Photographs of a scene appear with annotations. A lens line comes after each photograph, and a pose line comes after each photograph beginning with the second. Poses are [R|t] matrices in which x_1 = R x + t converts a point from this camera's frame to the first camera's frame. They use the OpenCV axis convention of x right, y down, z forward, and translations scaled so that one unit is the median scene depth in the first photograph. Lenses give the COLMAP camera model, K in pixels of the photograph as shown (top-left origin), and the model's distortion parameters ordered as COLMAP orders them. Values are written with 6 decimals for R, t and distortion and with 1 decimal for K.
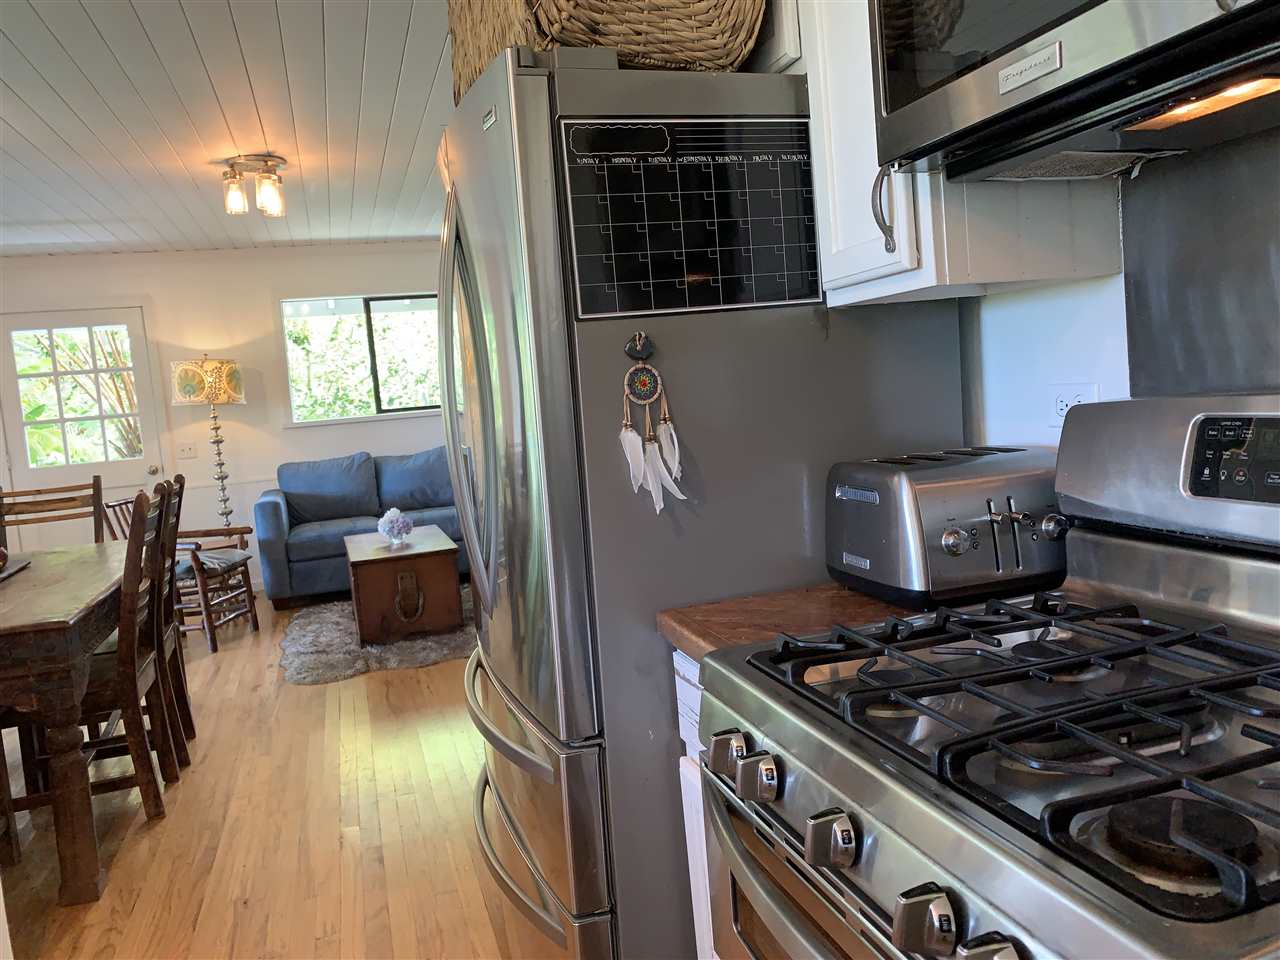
lens RADIAL K [[971.4, 0, 640.0], [0, 971.4, 480.0], [0, 0, 1]] dist [0.054774, -0.080356]
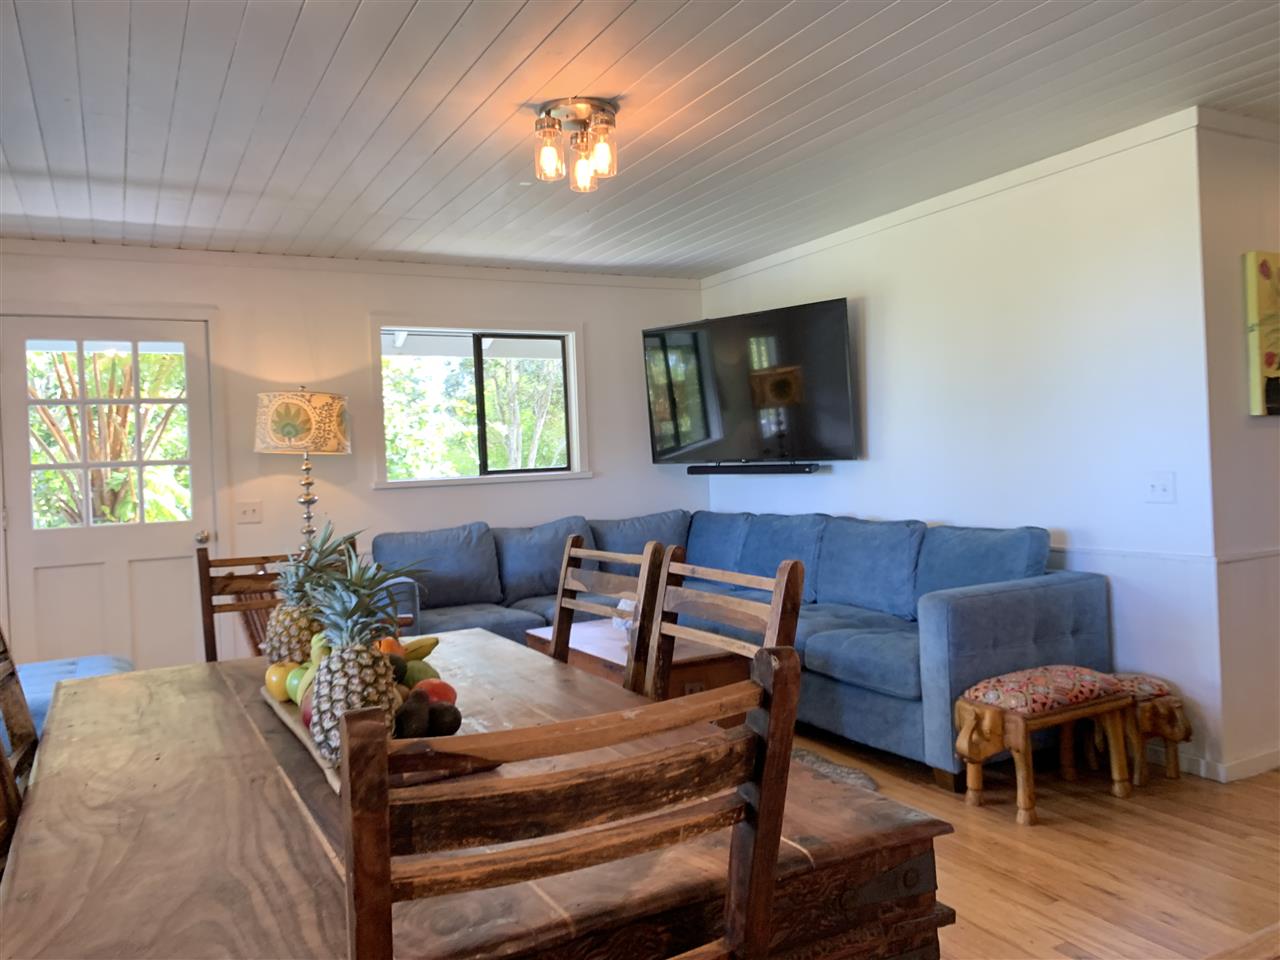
lens RADIAL K [[971.4, 0, 640.0], [0, 971.4, 480.0], [0, 0, 1]] dist [0.054774, -0.080356]
pose [[0.980493, 0.040290, 0.192382, -0.320215], [-0.022309, 0.995253, -0.094735, 0.009922], [-0.195285, 0.088595, 0.976737, 0.205638]]
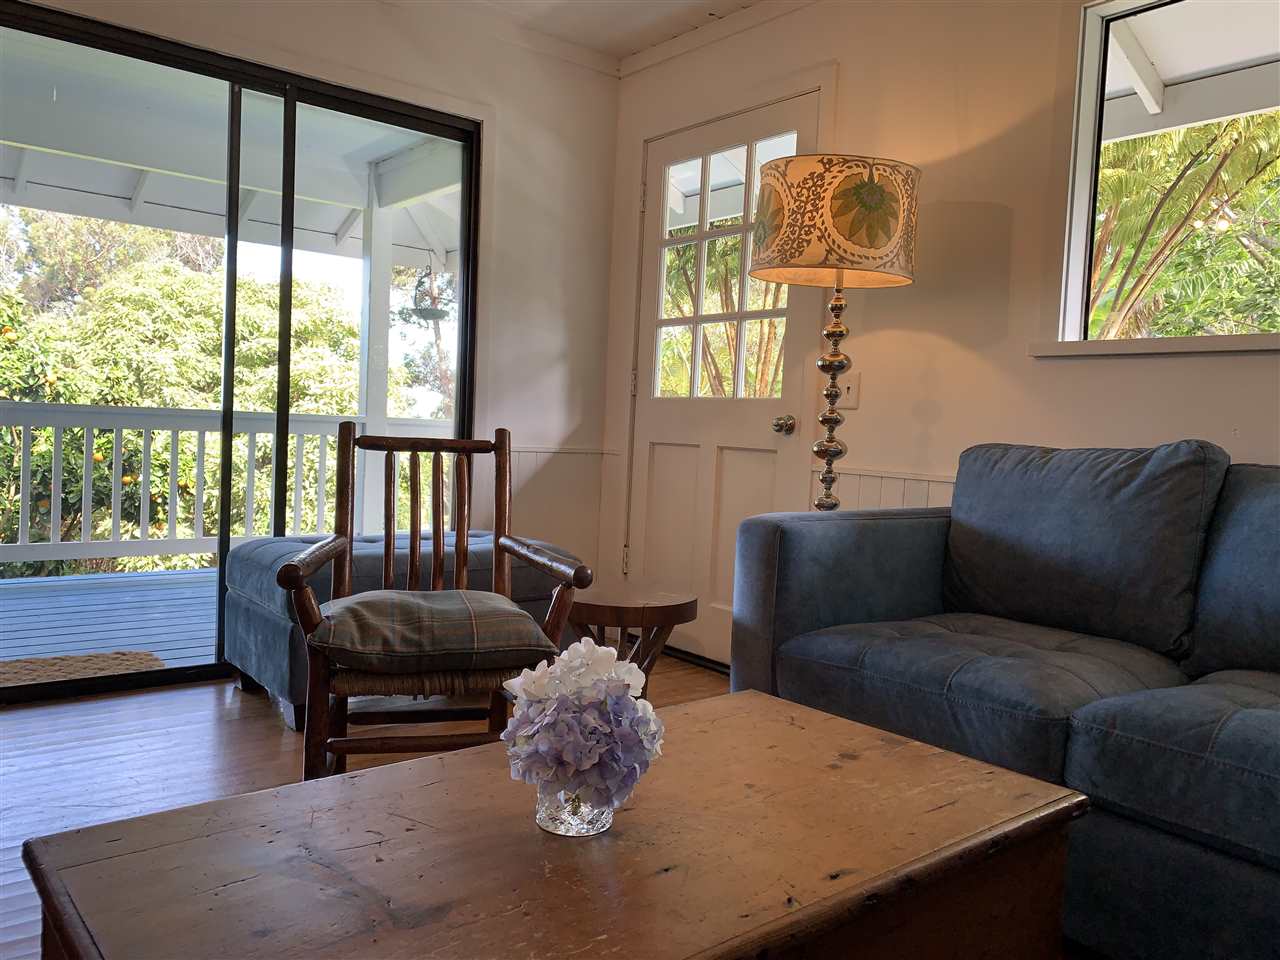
lens RADIAL K [[971.4, 0, 640.0], [0, 971.4, 480.0], [0, 0, 1]] dist [0.054774, -0.080356]
pose [[0.372391, 0.153384, -0.915313, -0.067621], [-0.166810, 0.981249, 0.096567, -0.017638], [0.912962, 0.116723, 0.390994, 0.750757]]
